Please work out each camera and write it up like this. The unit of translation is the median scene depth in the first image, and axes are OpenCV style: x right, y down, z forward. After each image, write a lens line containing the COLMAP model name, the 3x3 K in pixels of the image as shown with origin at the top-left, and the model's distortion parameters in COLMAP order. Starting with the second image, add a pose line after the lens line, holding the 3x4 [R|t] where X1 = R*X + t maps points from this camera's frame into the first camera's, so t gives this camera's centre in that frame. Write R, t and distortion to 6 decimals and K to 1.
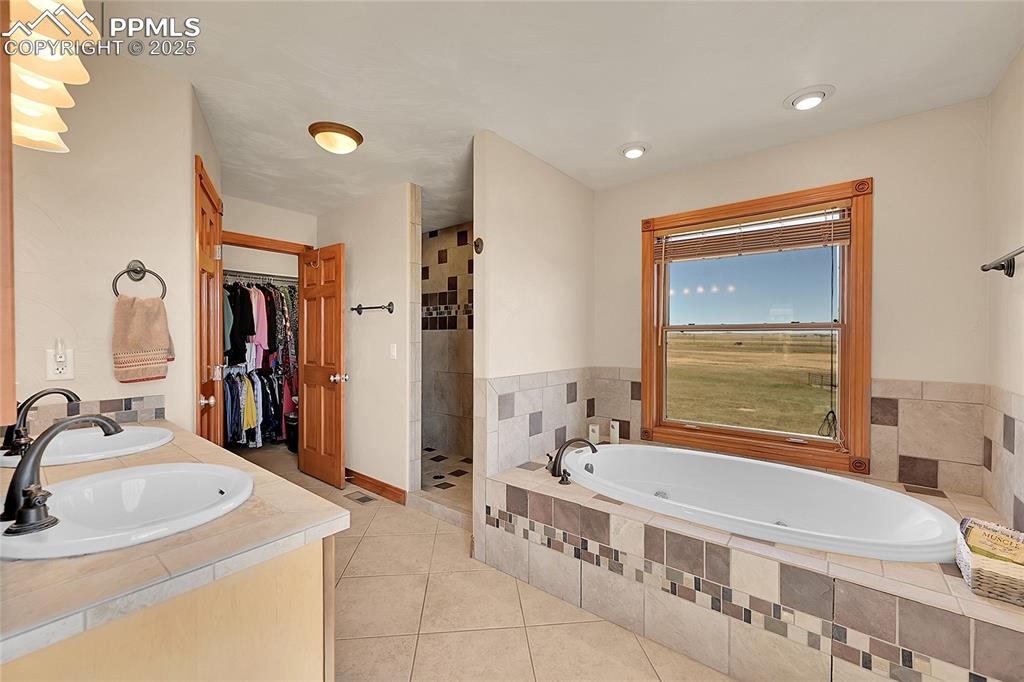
lens RADIAL K [[406.9, 0, 511.8], [0, 406.9, 336.9], [0, 0, 1]] dist [-0.000454, 0.000031]
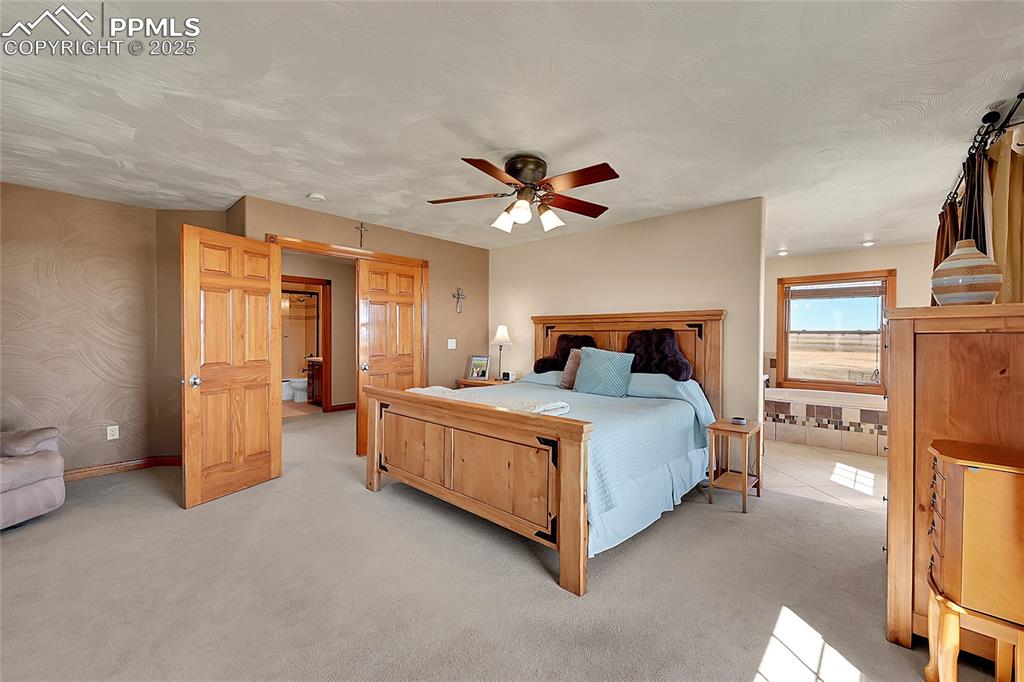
lens RADIAL K [[405.3, 0, 515.9], [0, 405.3, 336.5], [0, 0, 1]] dist [0.005650, -0.000070]
pose [[0.998609, 0.002258, -0.052671, -1.435990], [-0.002027, 0.999988, 0.004429, -0.010525], [0.052680, -0.004316, 0.998602, -1.783637]]
